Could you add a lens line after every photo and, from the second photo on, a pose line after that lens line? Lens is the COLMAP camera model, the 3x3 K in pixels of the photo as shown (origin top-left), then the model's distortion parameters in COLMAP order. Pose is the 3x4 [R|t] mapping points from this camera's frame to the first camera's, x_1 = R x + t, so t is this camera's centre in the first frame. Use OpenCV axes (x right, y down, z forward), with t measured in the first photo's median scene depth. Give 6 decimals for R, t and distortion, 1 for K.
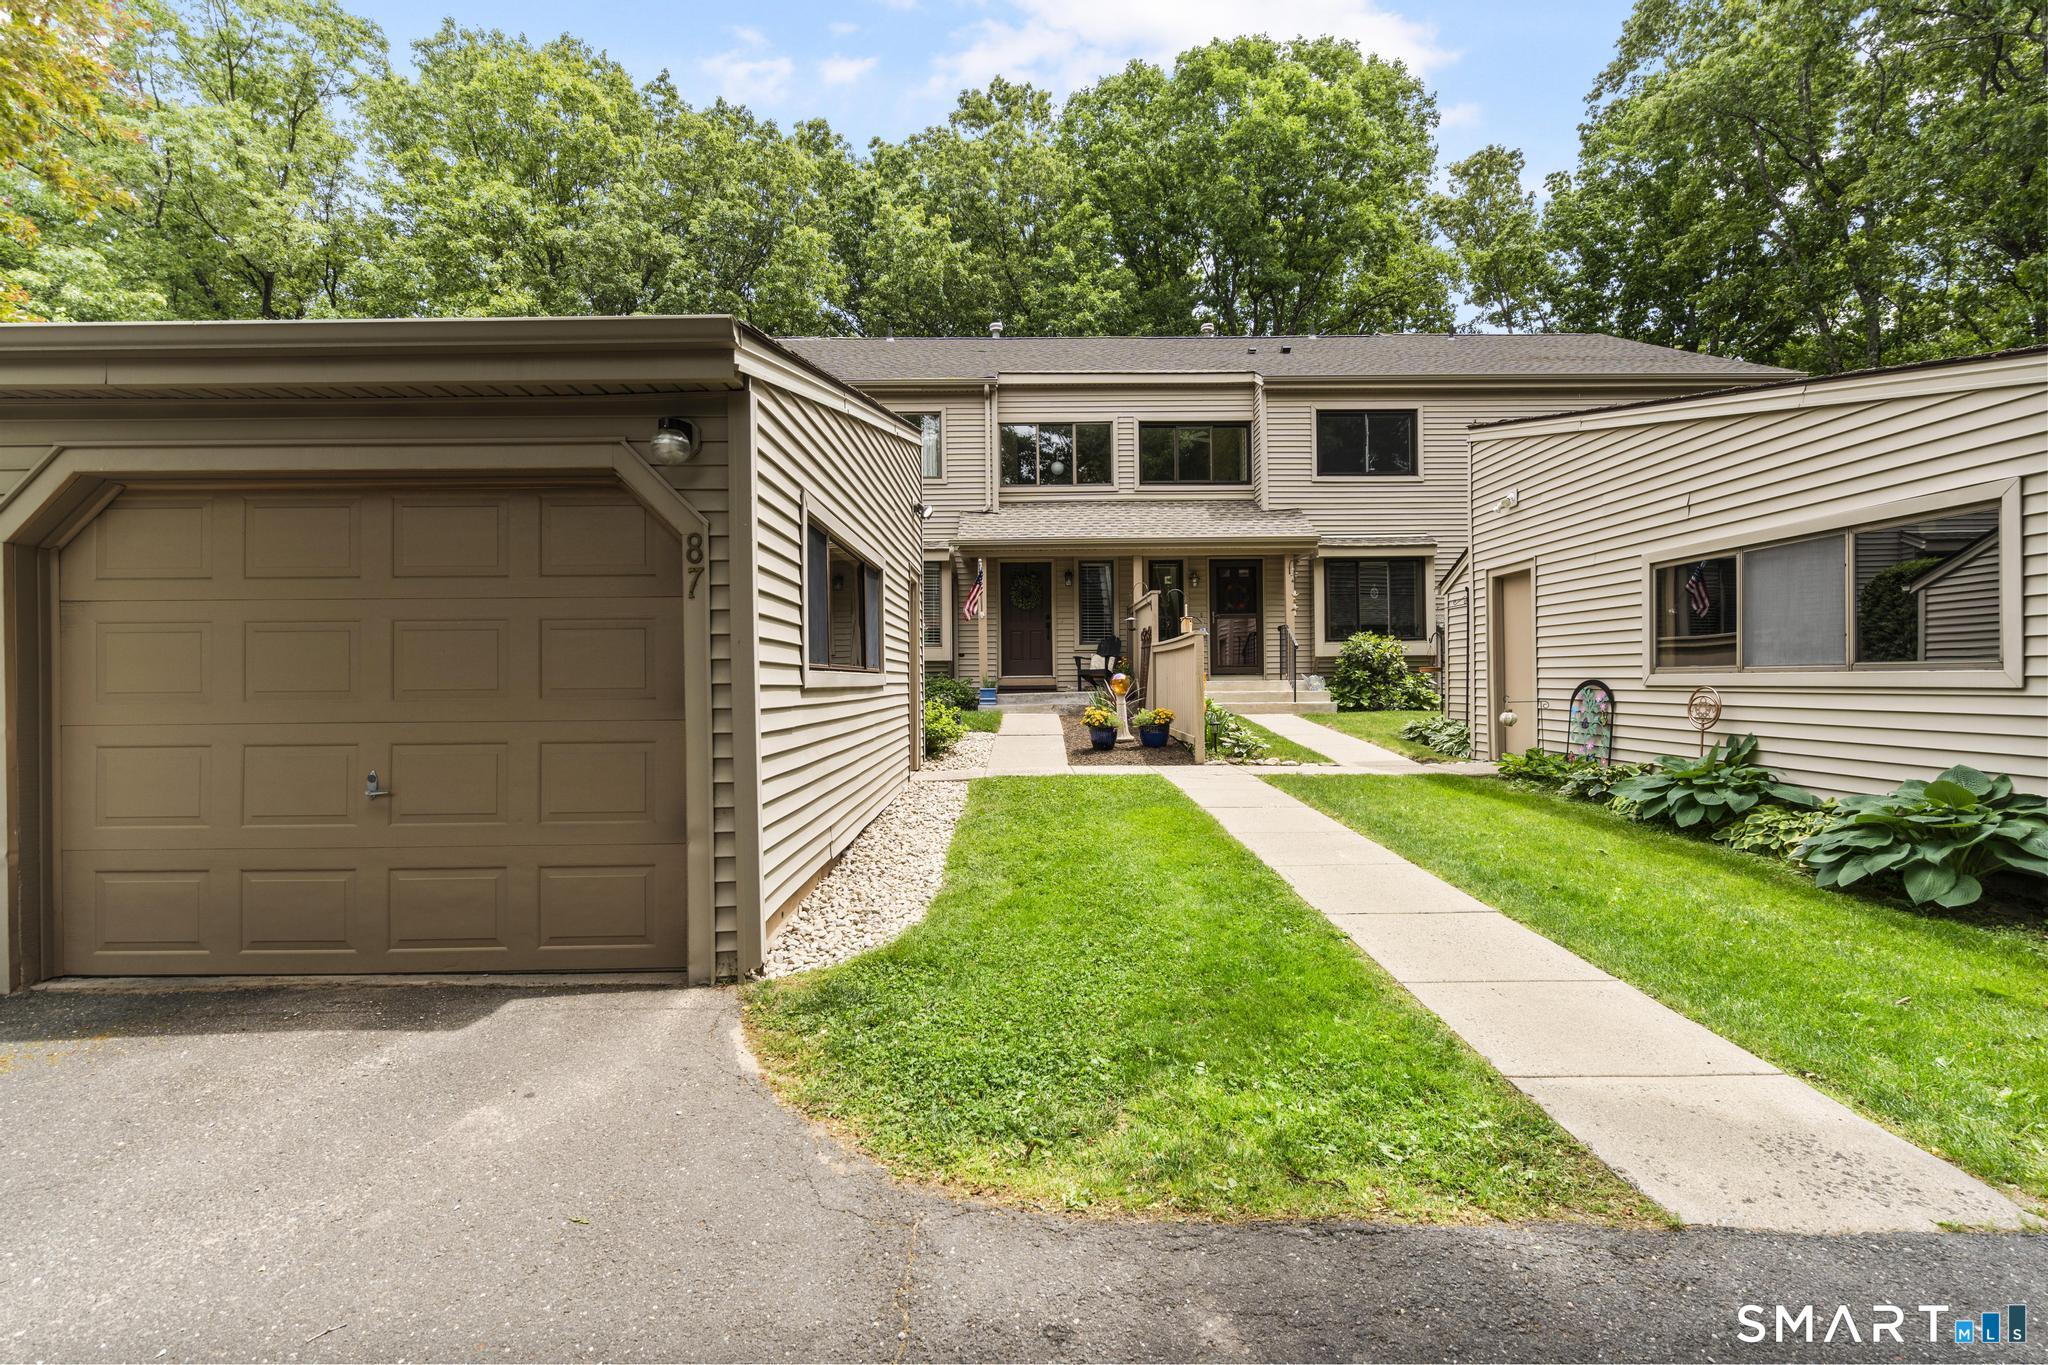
lens RADIAL K [[935.2, 0, 1026.5], [0, 935.2, 681.5], [0, 0, 1]] dist [-0.000877, 0.001225]
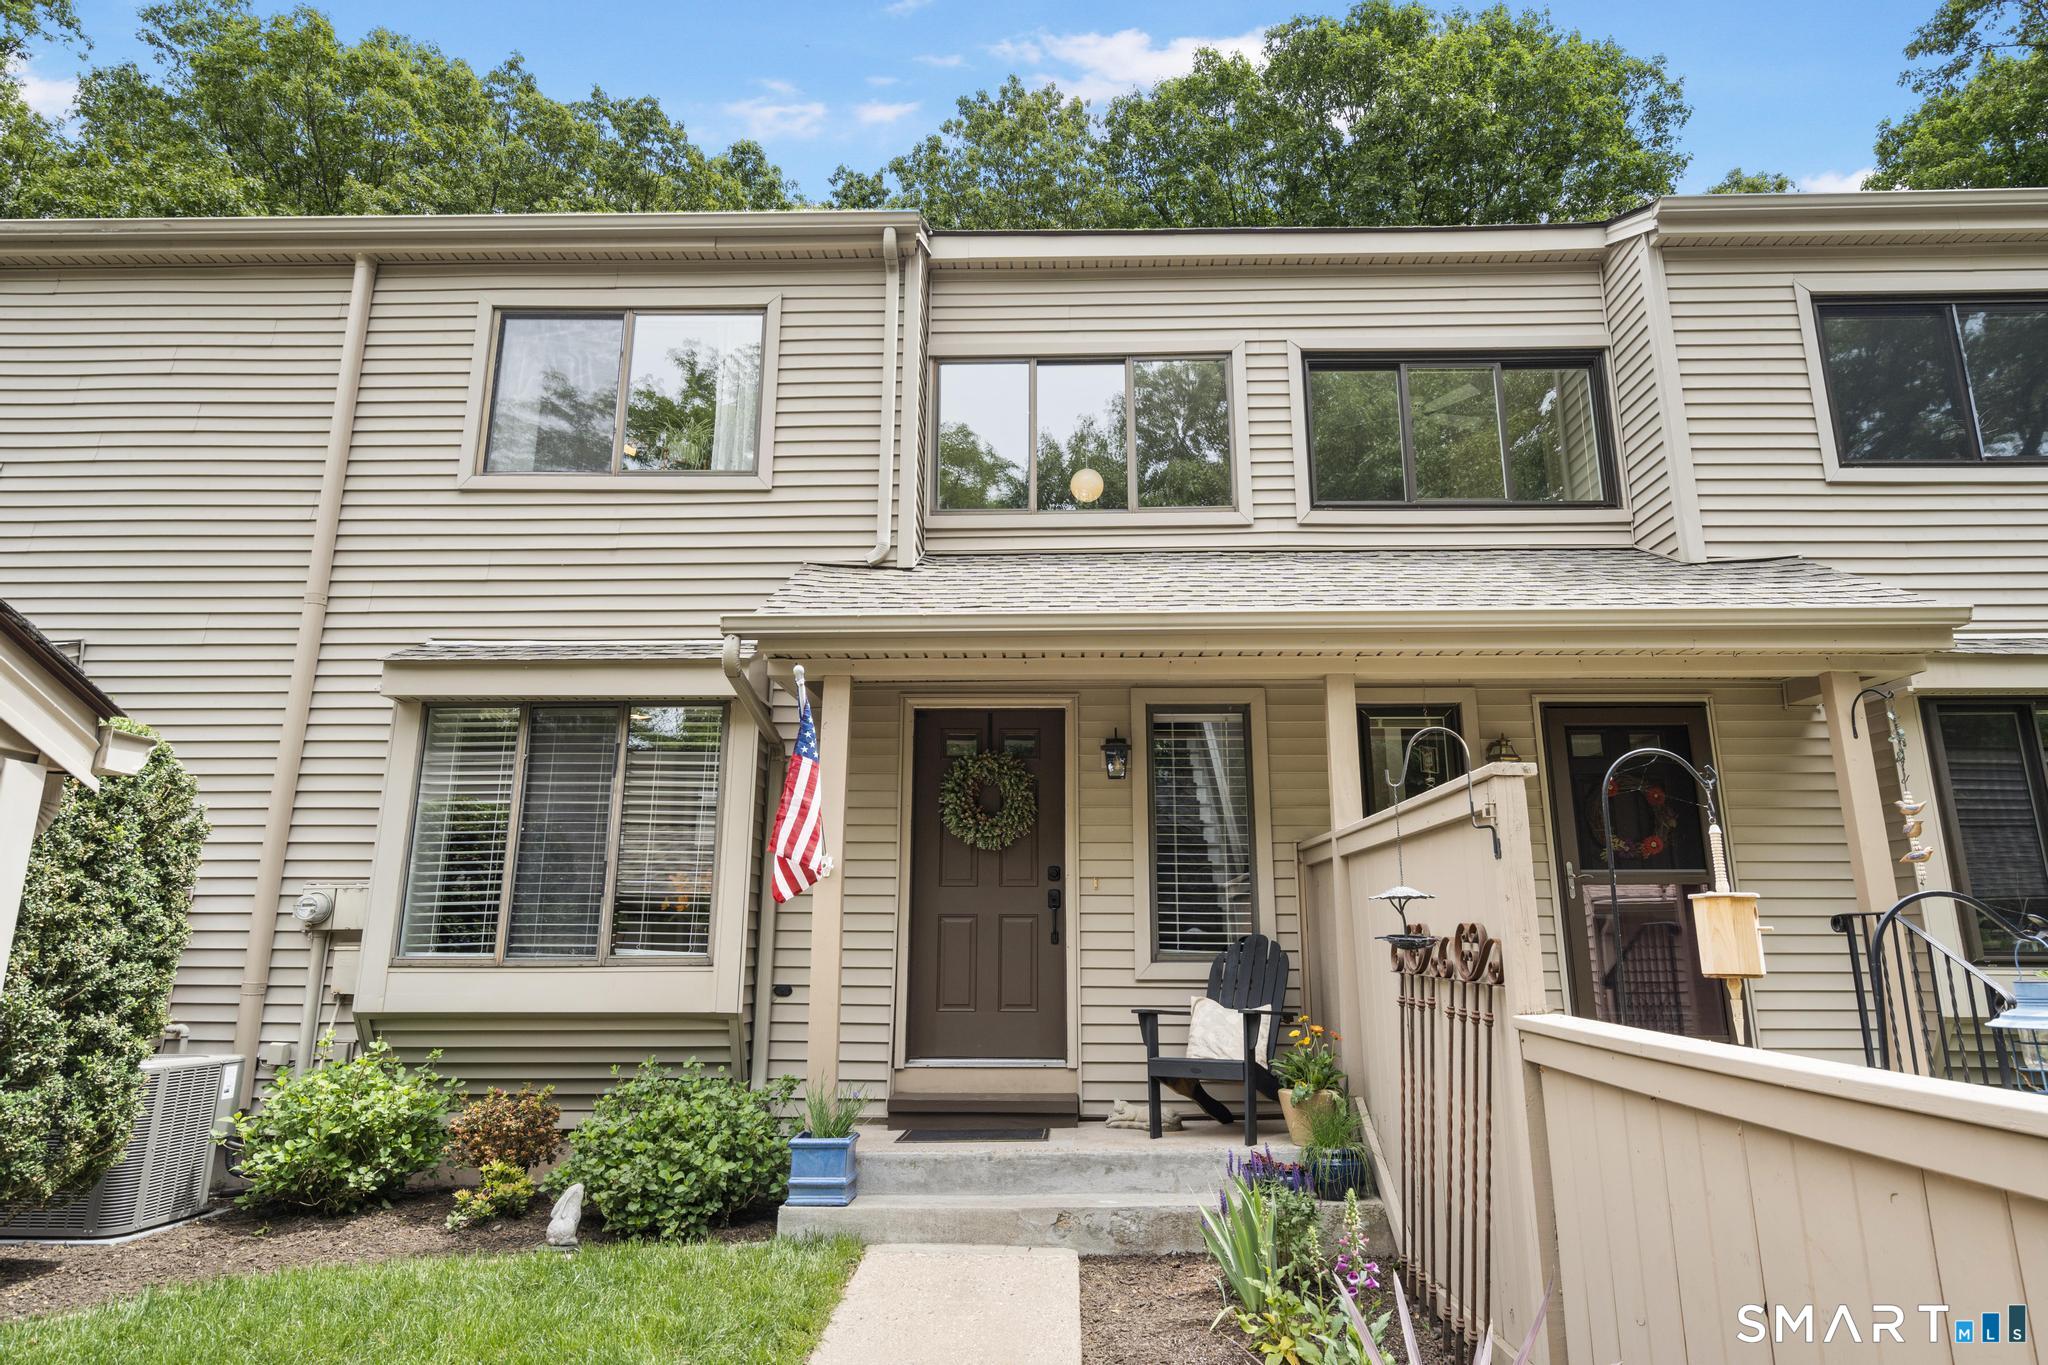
lens RADIAL K [[1143.5, 0, 1025.6], [0, 1143.5, 678.7], [0, 0, 1]] dist [0.015764, -0.005121]
pose [[0.999356, 0.004997, -0.035526, 0.027104], [-0.013138, 0.972435, -0.232803, -0.041816], [0.033383, 0.233120, 0.971875, 0.595546]]
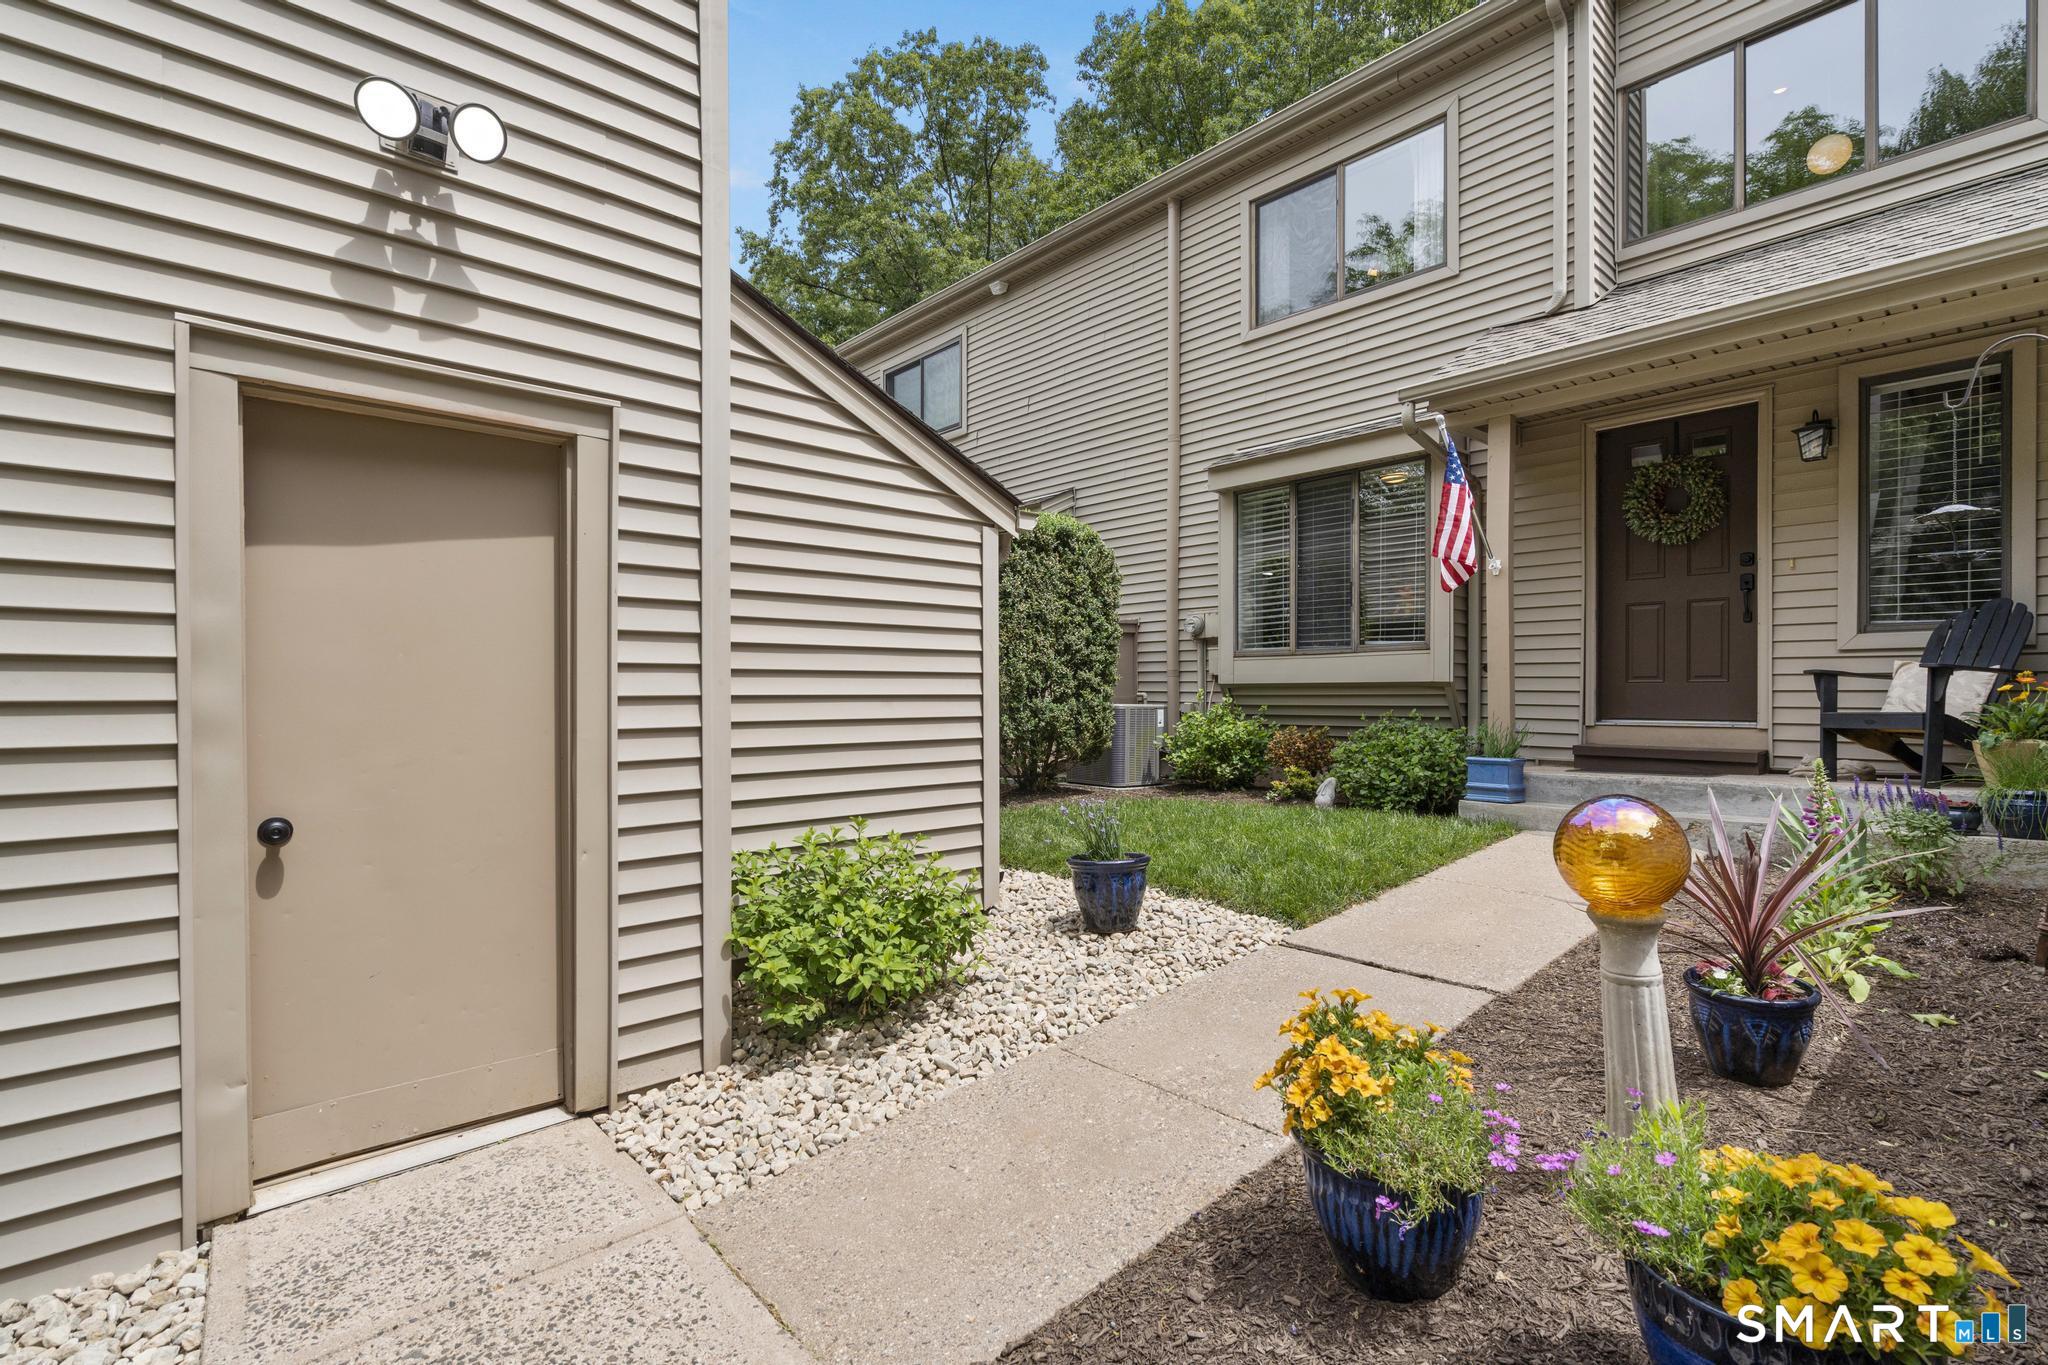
lens RADIAL K [[935.2, 0, 1027.7], [0, 935.2, 690.4], [0, 0, 1]] dist [-0.000877, 0.001225]
pose [[0.664417, 0.008993, -0.747308, 0.107480], [-0.009717, 0.999947, 0.003394, -0.017661], [0.747299, 0.005006, 0.664470, 0.560787]]
